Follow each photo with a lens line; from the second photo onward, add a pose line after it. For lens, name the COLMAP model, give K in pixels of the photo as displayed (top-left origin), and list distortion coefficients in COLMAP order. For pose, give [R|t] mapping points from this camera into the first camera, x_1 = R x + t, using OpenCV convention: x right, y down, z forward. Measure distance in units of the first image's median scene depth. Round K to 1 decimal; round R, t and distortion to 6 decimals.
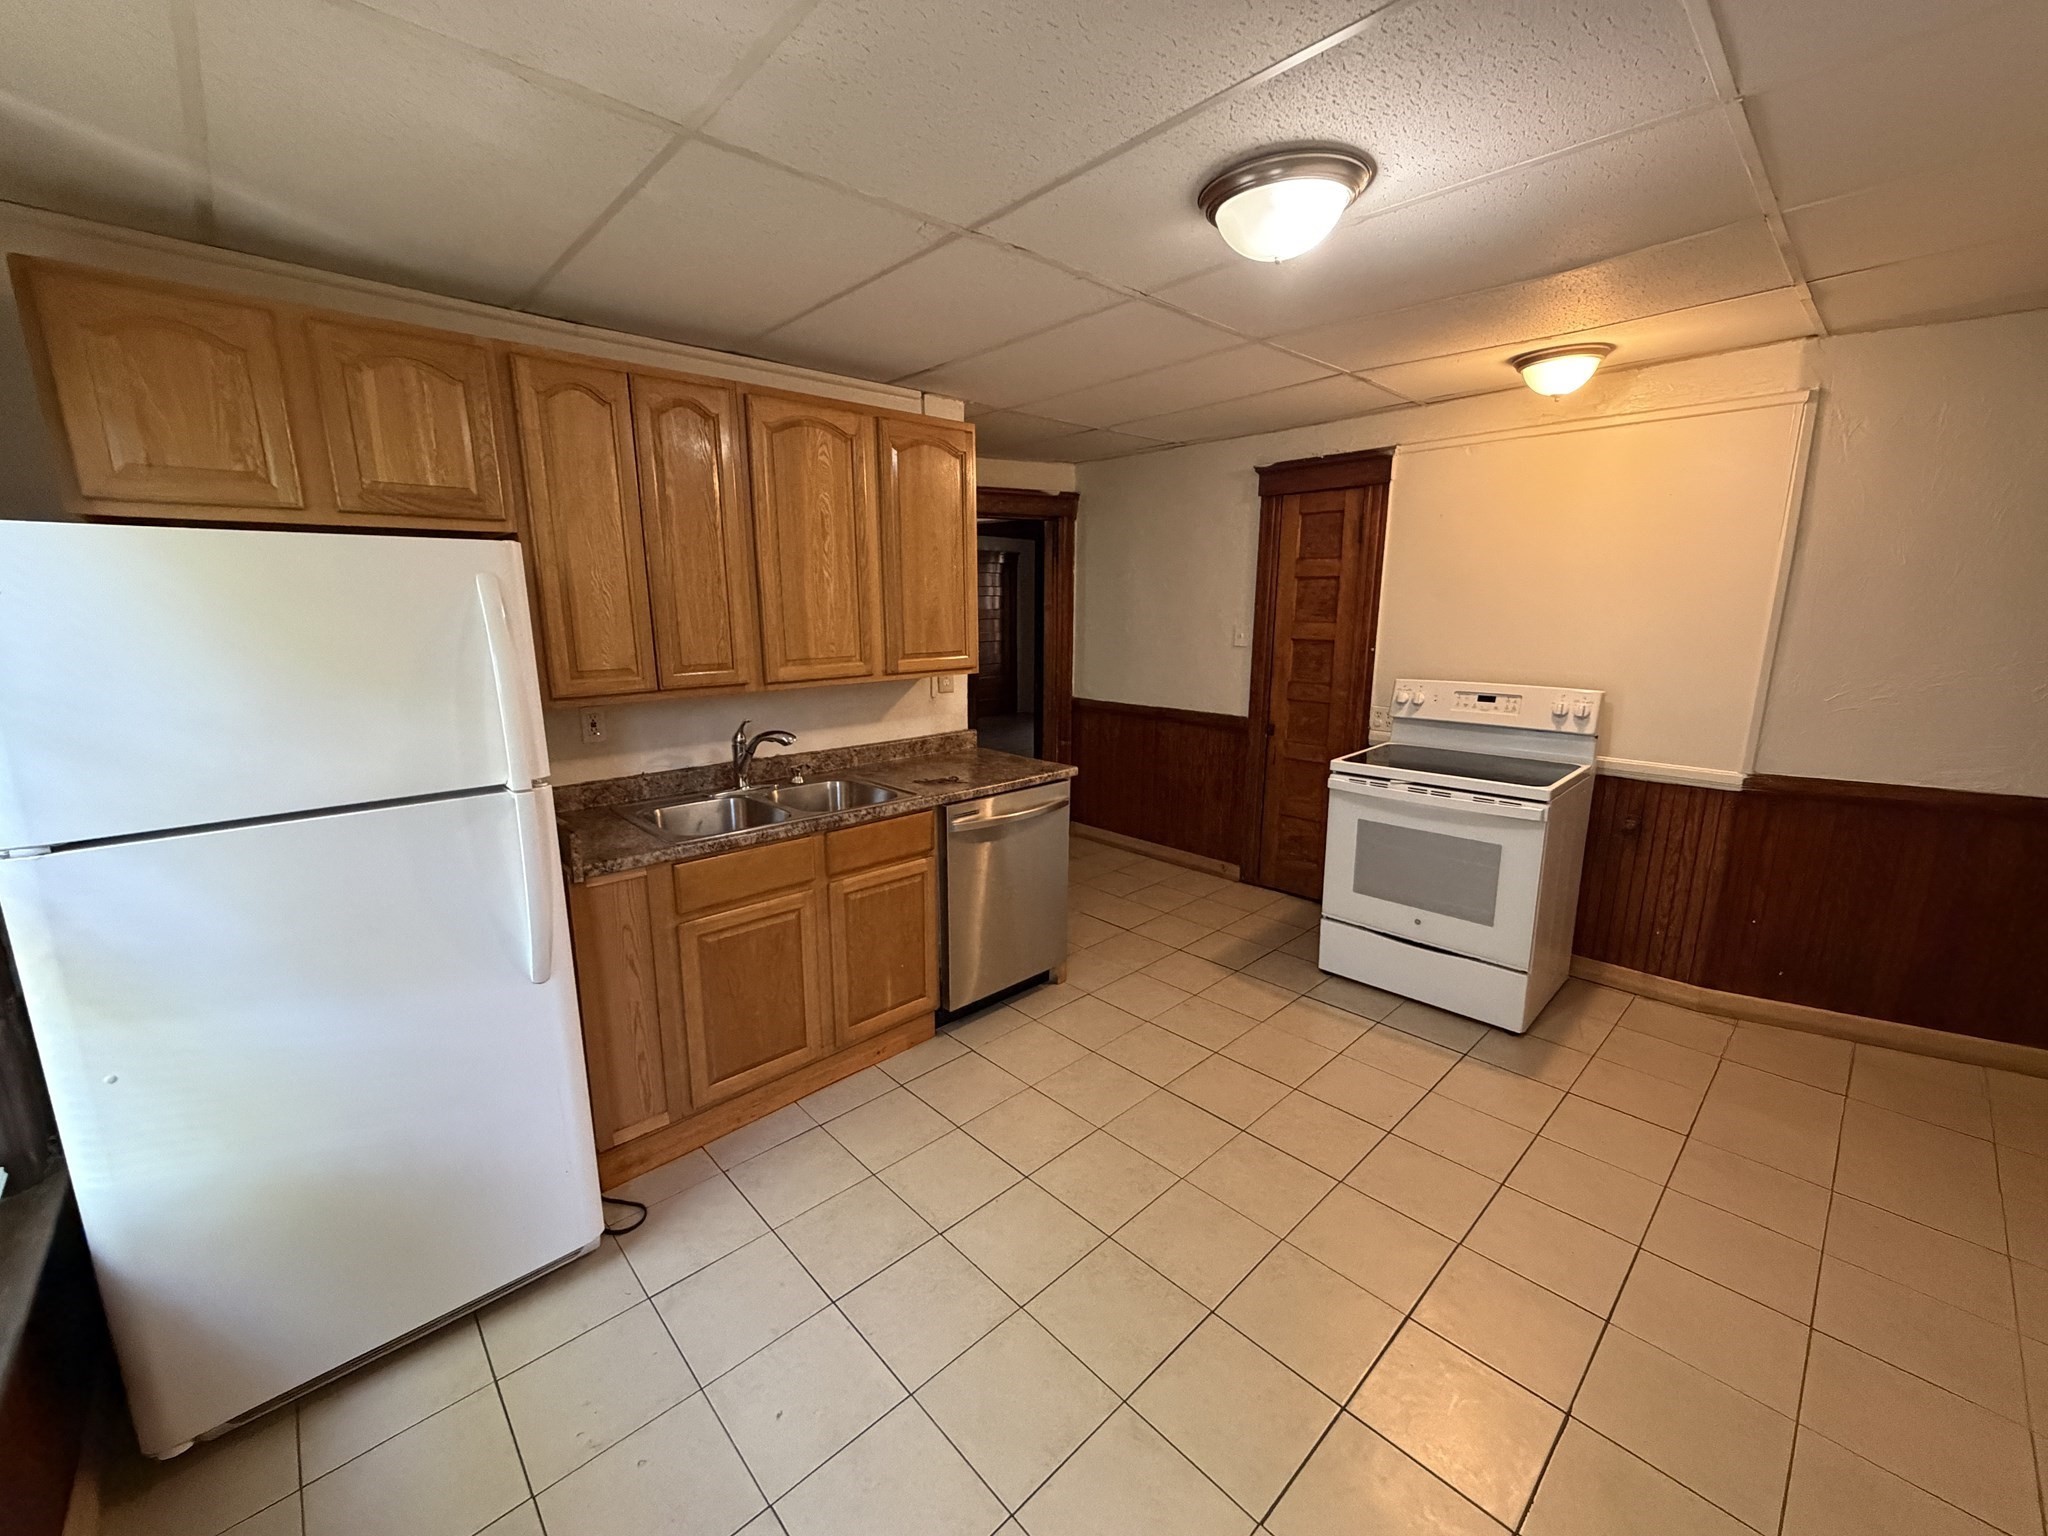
lens RADIAL K [[815.3, 0, 1022.9], [0, 815.3, 766.0], [0, 0, 1]] dist [-0.000487, -0.000068]
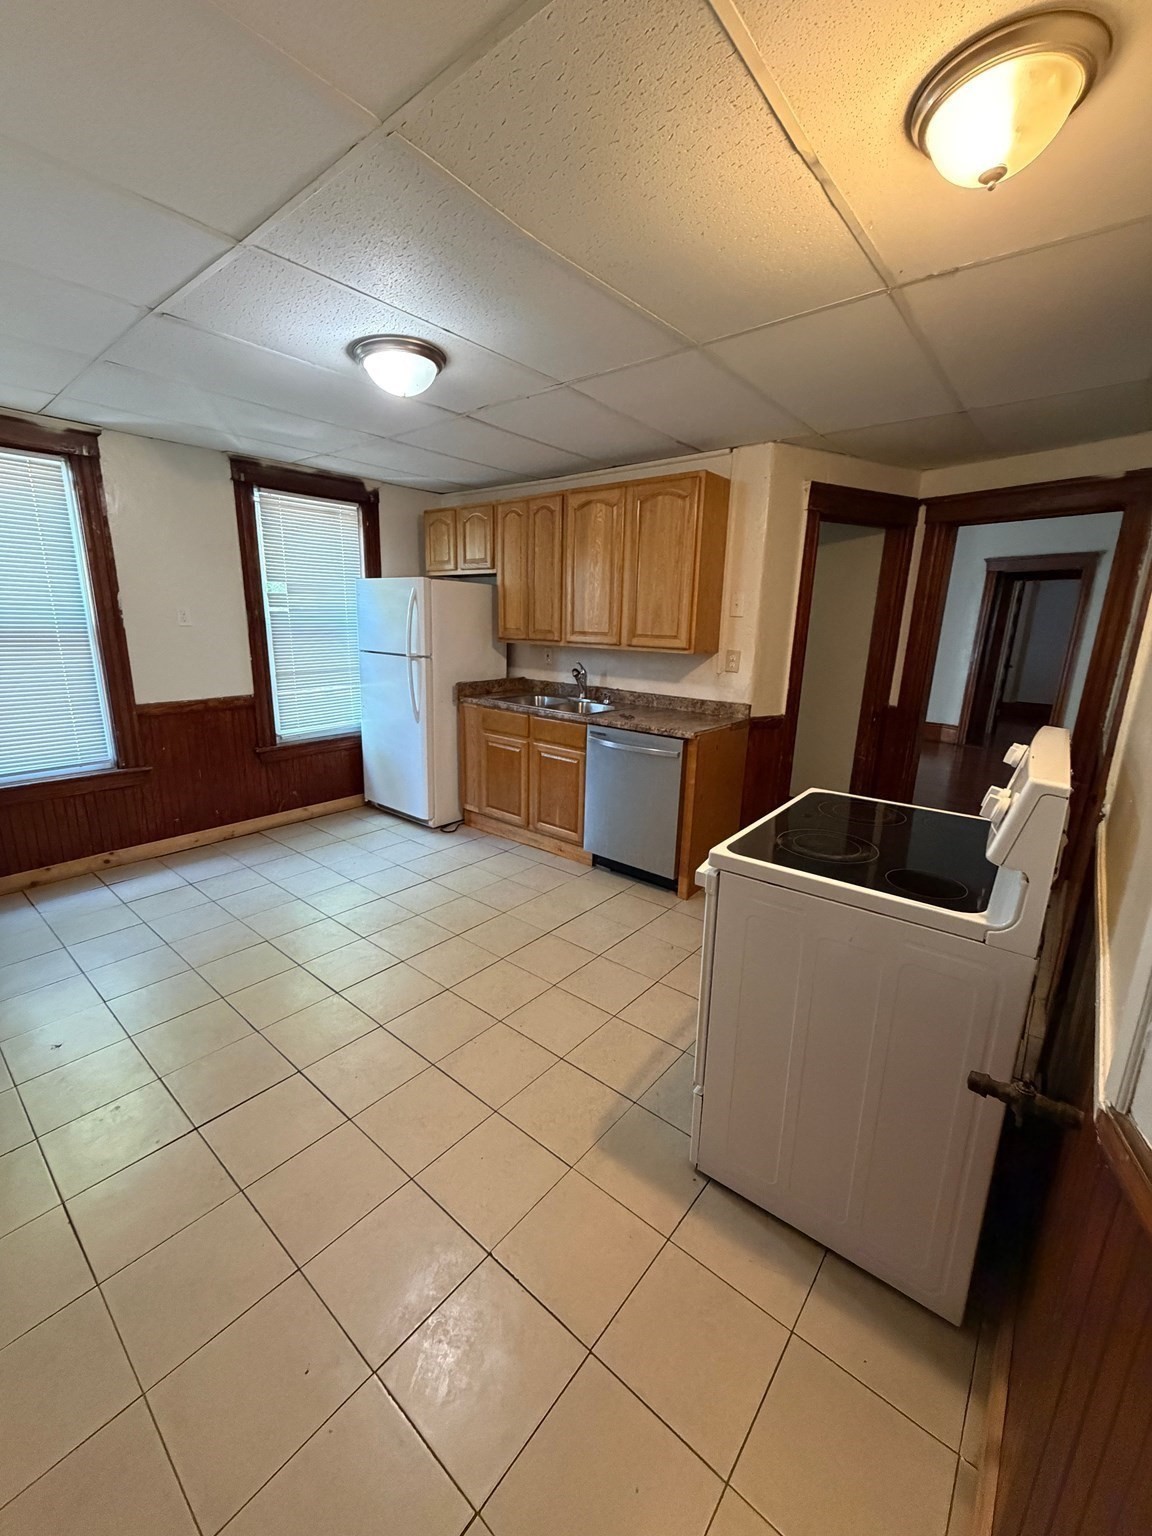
lens RADIAL K [[611.4, 0, 572.7], [0, 611.4, 763.4], [0, 0, 1]] dist [-0.000487, -0.000068]
pose [[0.126557, 0.242146, -0.961951, 1.159380], [-0.217460, 0.952931, 0.211266, -0.135558], [0.967830, 0.182449, 0.173257, 0.800294]]
